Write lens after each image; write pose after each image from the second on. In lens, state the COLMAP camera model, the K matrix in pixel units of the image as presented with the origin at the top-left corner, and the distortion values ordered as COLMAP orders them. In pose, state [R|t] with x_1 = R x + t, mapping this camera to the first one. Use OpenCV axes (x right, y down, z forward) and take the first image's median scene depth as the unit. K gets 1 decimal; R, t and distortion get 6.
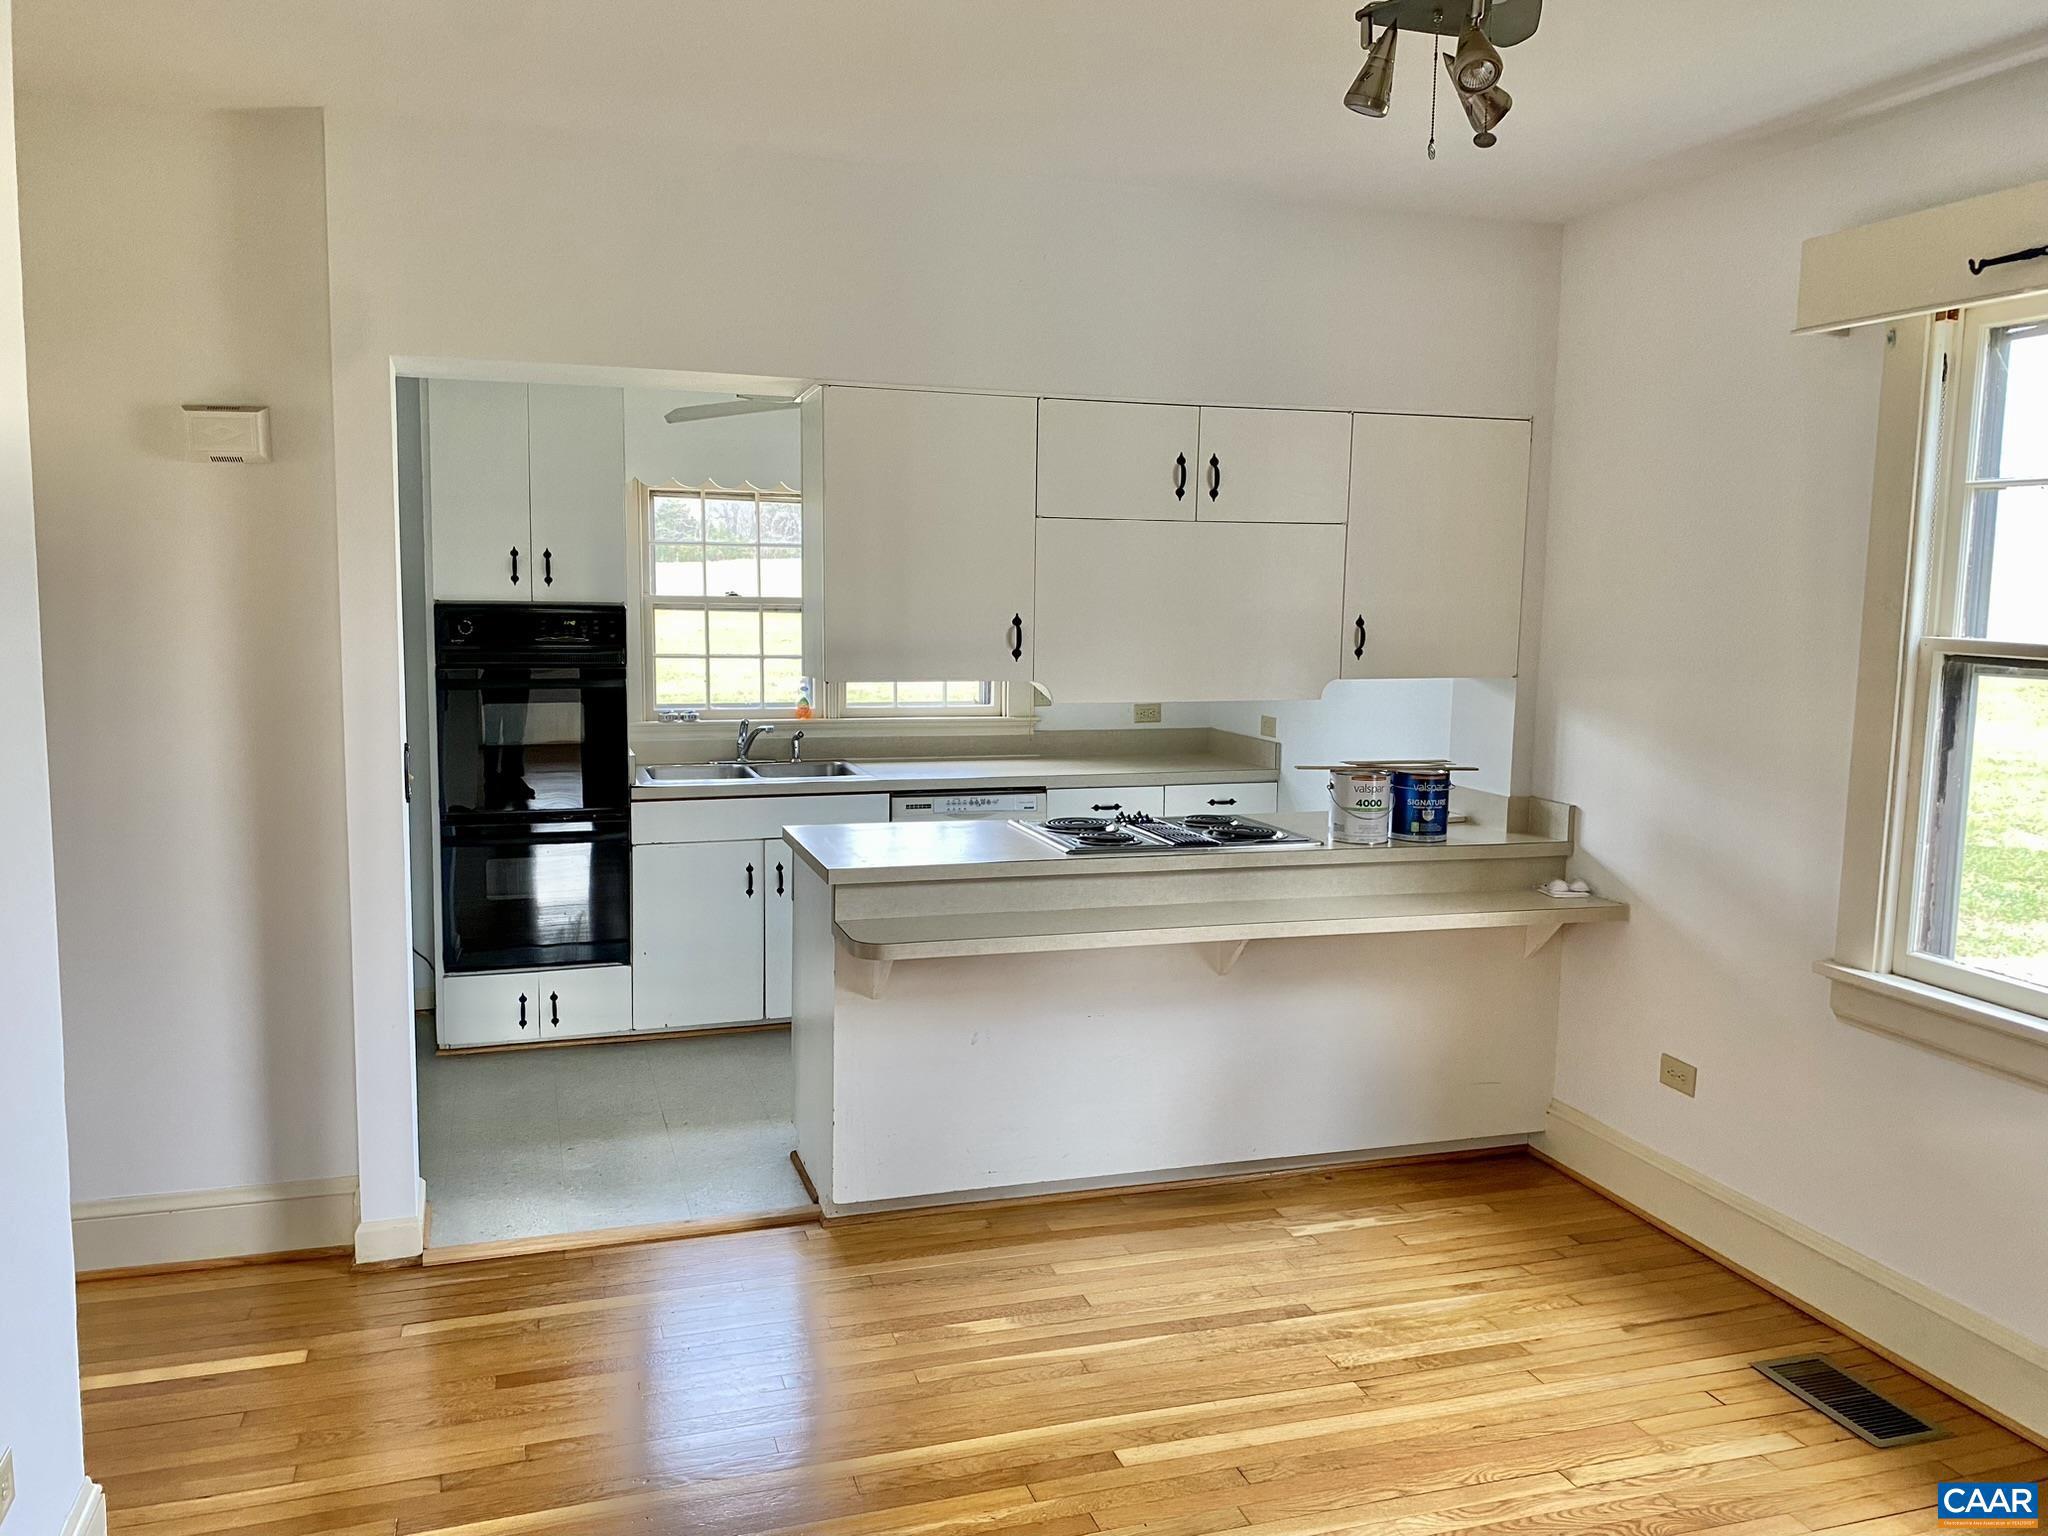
lens RADIAL K [[1568.5, 0, 1018.4], [0, 1568.5, 776.3], [0, 0, 1]] dist [0.023240, -0.028166]
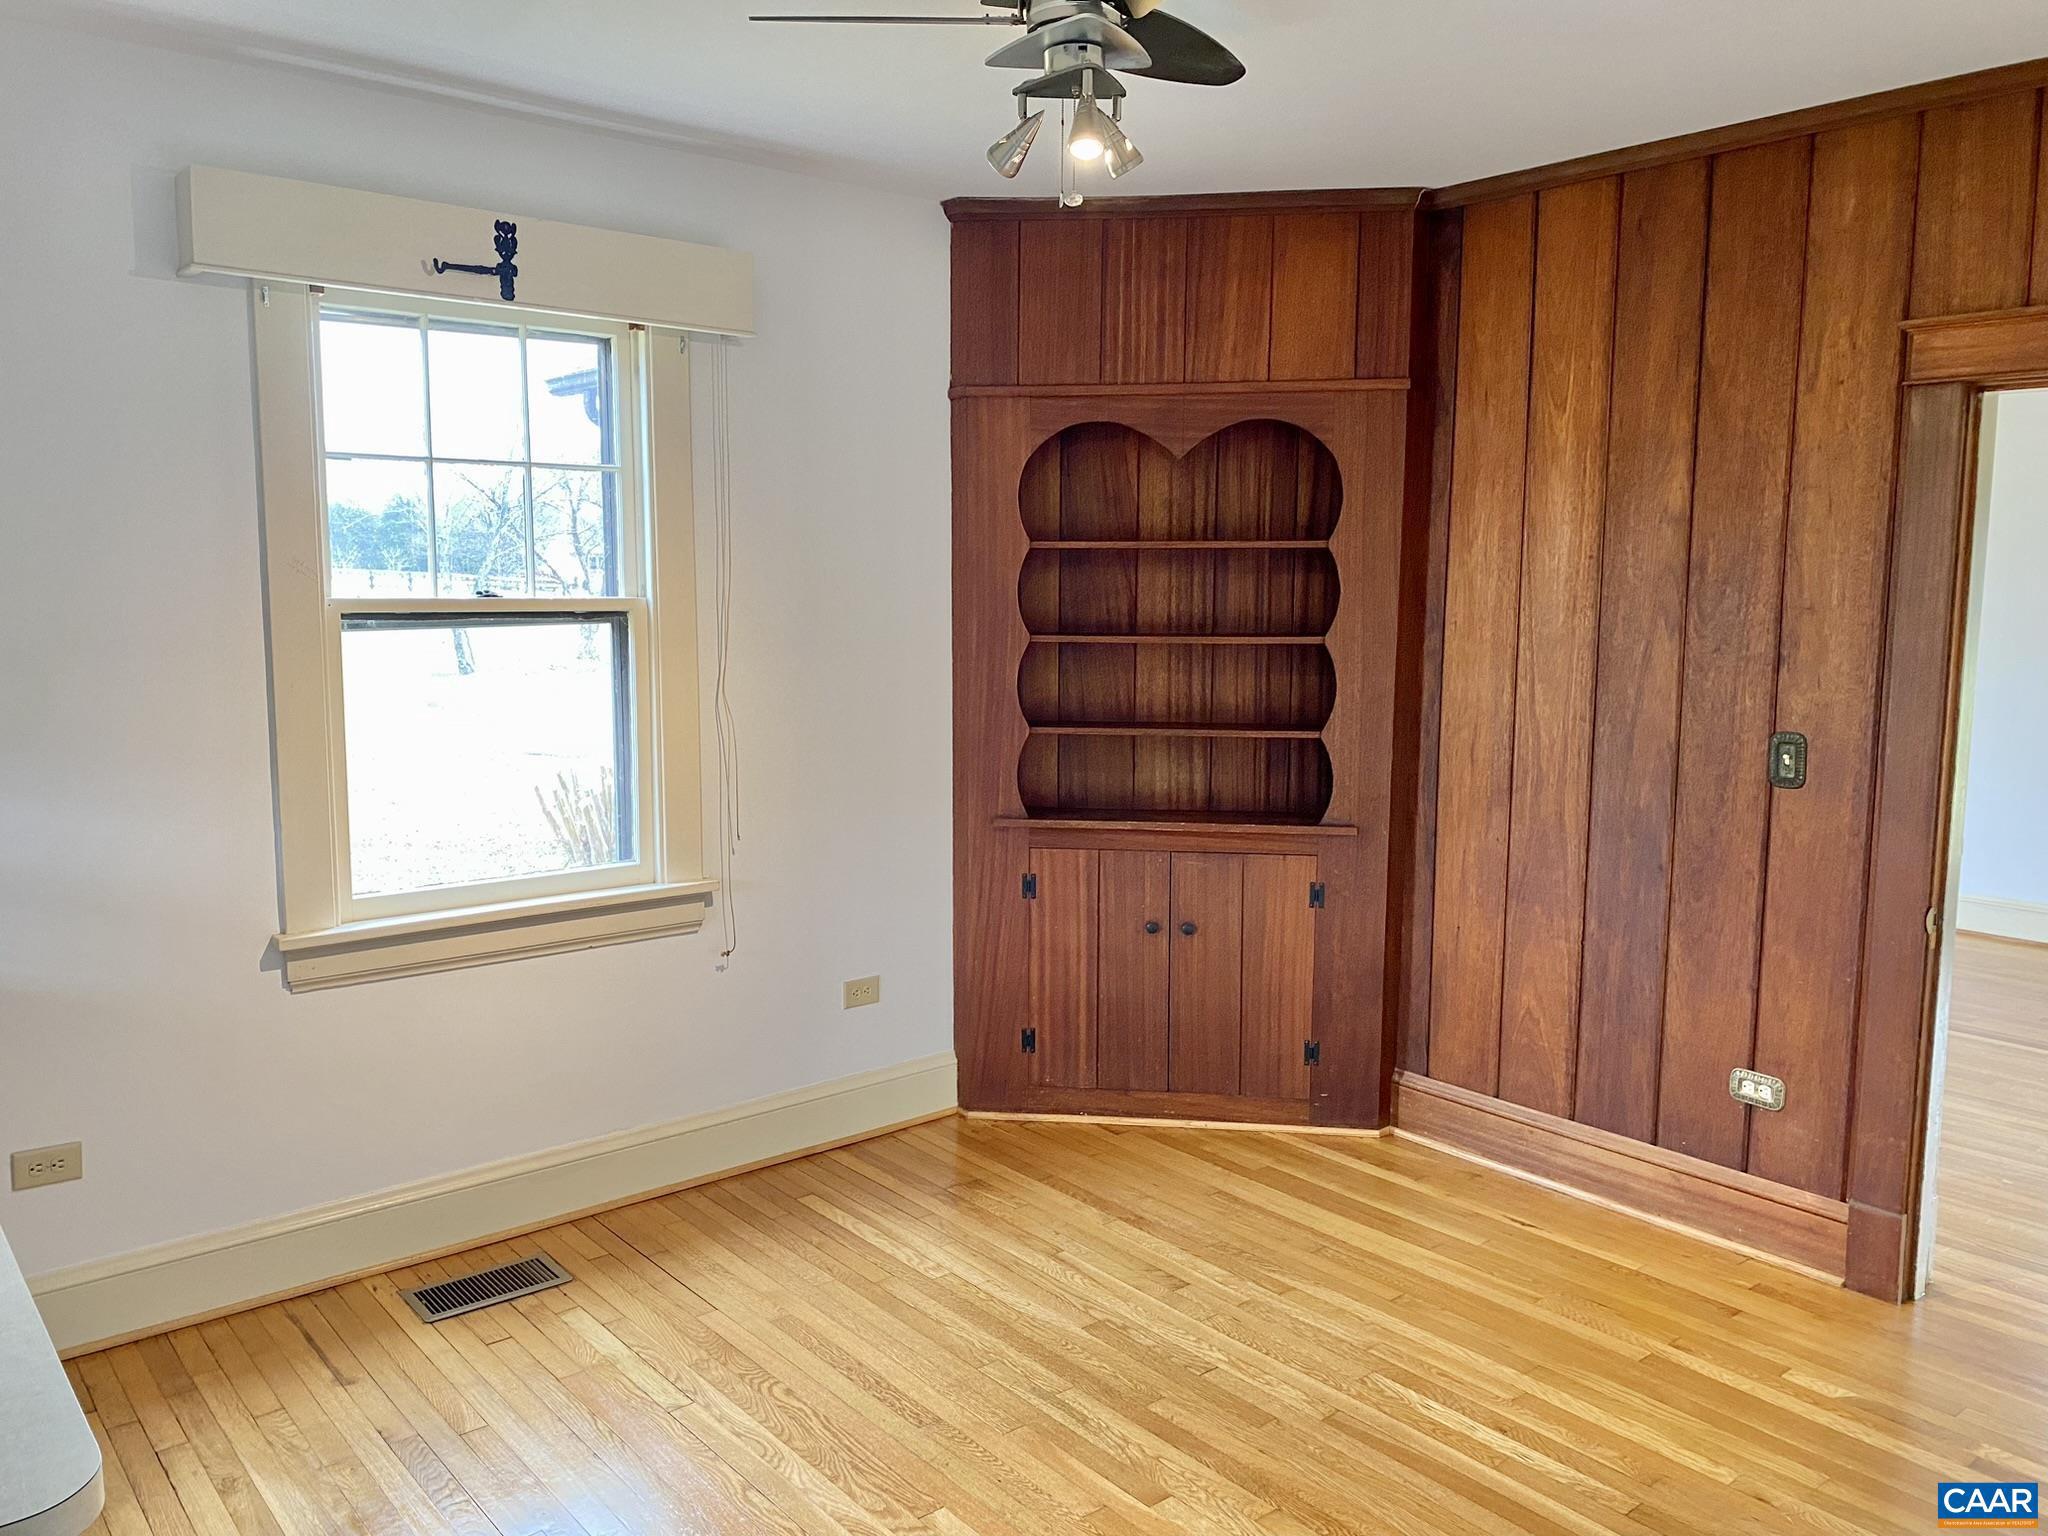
lens RADIAL K [[1568.5, 0, 1018.7], [0, 1568.5, 760.7], [0, 0, 1]] dist [0.023240, -0.028166]
pose [[-0.383642, -0.134454, 0.913641, -0.607127], [0.097288, 0.977954, 0.184771, -0.140953], [-0.918343, 0.159773, -0.362104, 1.051851]]
